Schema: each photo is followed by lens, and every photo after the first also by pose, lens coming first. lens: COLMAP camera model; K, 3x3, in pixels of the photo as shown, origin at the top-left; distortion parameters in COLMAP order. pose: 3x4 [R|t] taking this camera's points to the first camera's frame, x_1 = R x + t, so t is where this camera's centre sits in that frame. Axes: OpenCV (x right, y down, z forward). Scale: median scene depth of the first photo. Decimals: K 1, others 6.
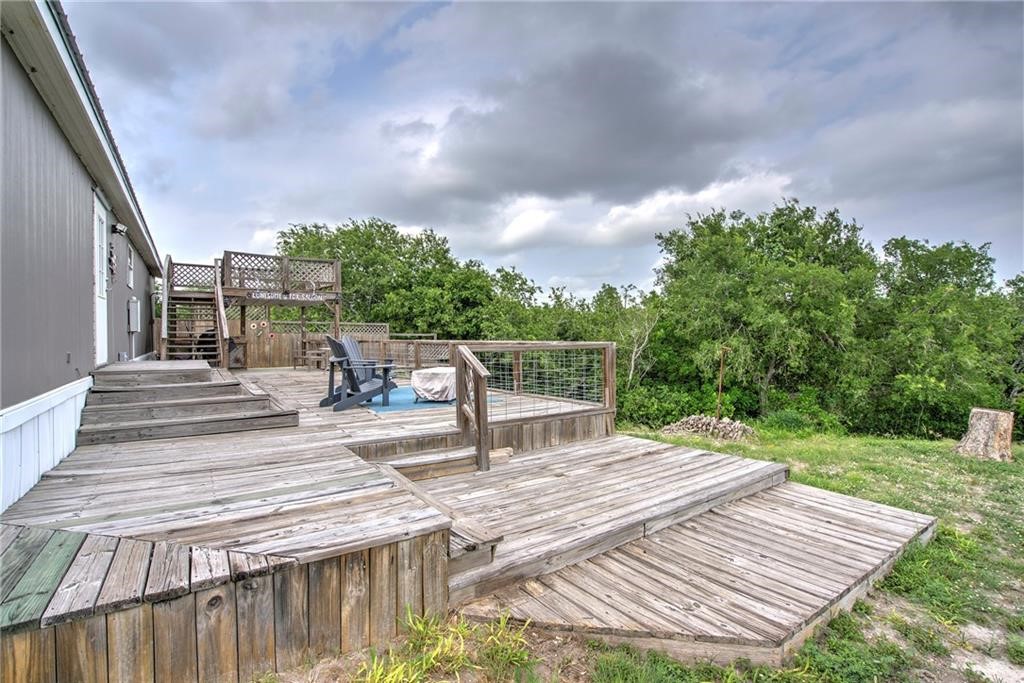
lens RADIAL K [[465.0, 0, 510.7], [0, 465.0, 340.6], [0, 0, 1]] dist [-0.026743, 0.001813]
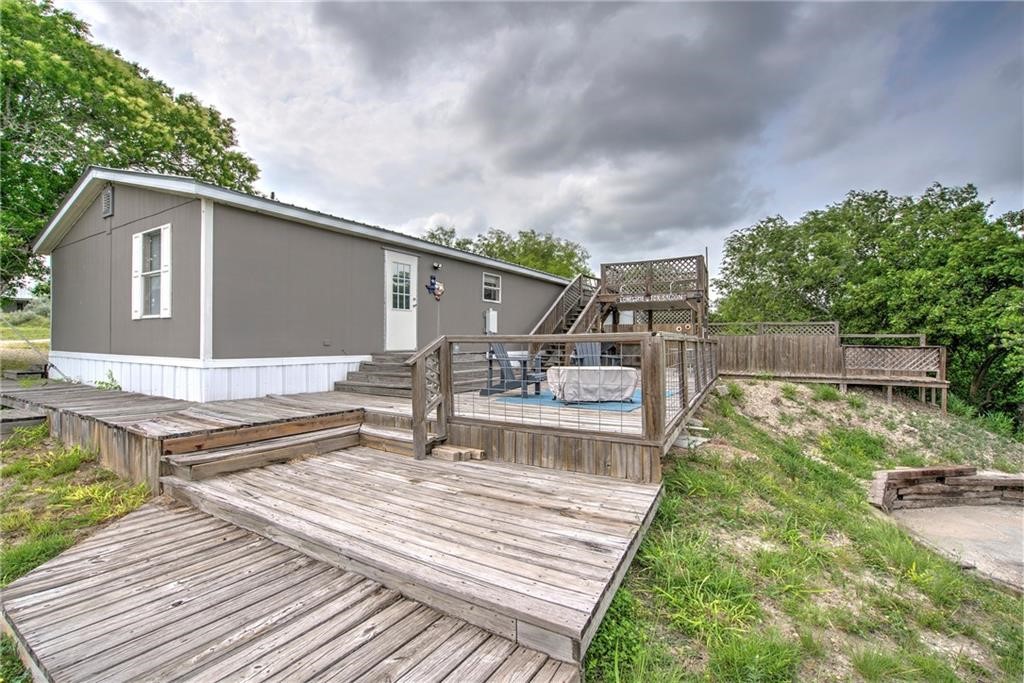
lens RADIAL K [[465.0, 0, 512.3], [0, 465.0, 337.2], [0, 0, 1]] dist [-0.026743, 0.001813]
pose [[0.388920, -0.006390, -0.921249, 0.899576], [-0.014849, 0.999803, -0.013203, 0.026313], [0.921152, 0.018815, 0.388749, 0.751808]]
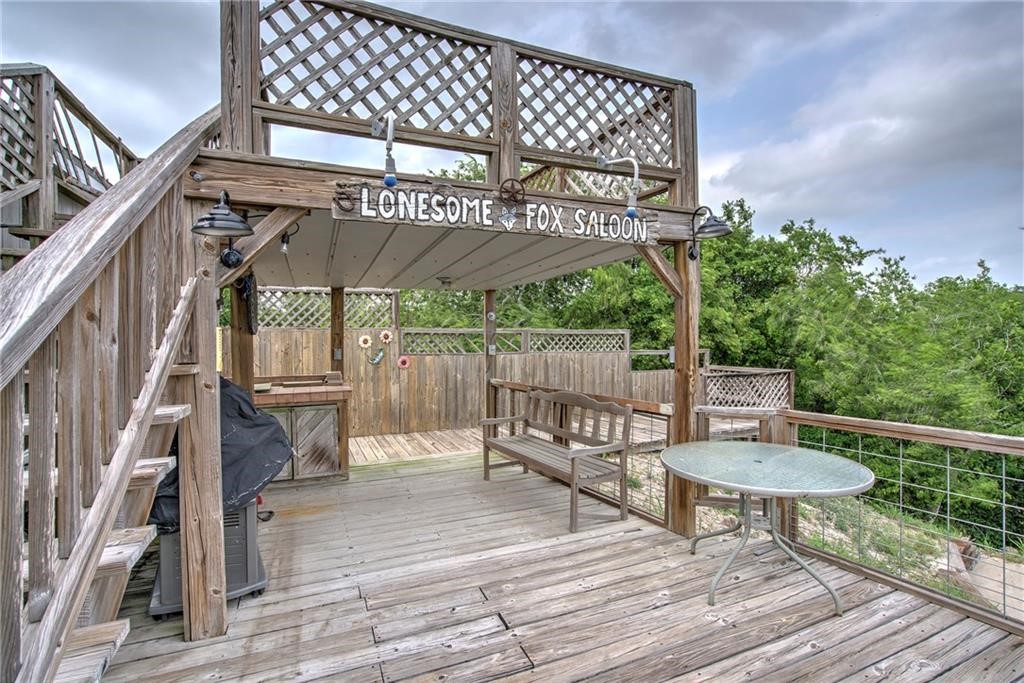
lens RADIAL K [[465.0, 0, 507.0], [0, 465.0, 338.1], [0, 0, 1]] dist [-0.026743, 0.001813]
pose [[0.978060, -0.007727, -0.208181, -1.092321], [0.006282, 0.999951, -0.007603, -0.096877], [0.208230, 0.006129, 0.978061, 1.953438]]
